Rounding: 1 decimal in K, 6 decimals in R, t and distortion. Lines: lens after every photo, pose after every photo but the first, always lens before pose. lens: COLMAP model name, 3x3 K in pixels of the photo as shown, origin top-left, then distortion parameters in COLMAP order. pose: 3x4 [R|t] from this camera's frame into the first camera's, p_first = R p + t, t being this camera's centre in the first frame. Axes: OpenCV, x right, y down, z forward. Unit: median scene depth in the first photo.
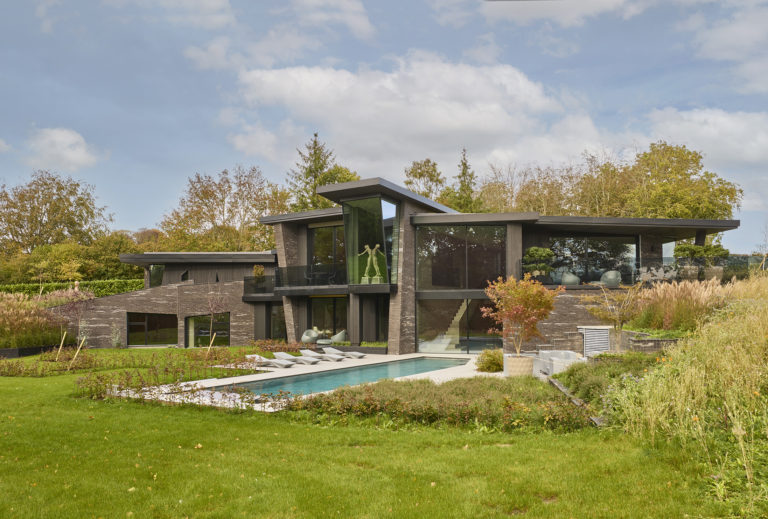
lens RADIAL K [[647.1, 0, 384.0], [0, 647.1, 259.5], [0, 0, 1]] dist [-0.000993, 0.005631]
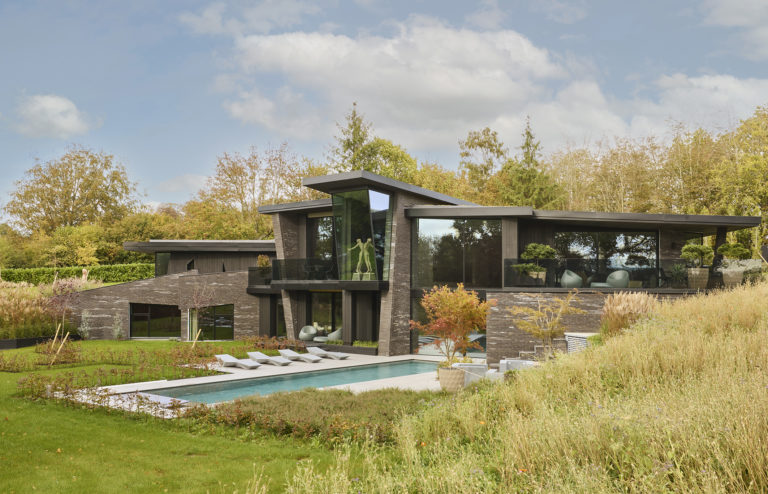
lens RADIAL K [[751.9, 0, 384.0], [0, 751.9, 247.0], [0, 0, 1]] dist [0.004052, 0.000642]
pose [[0.992288, 0.008511, -0.123663, 0.122314], [-0.006038, 0.999774, 0.020362, -0.027810], [0.123808, -0.019458, 0.992115, -0.068120]]
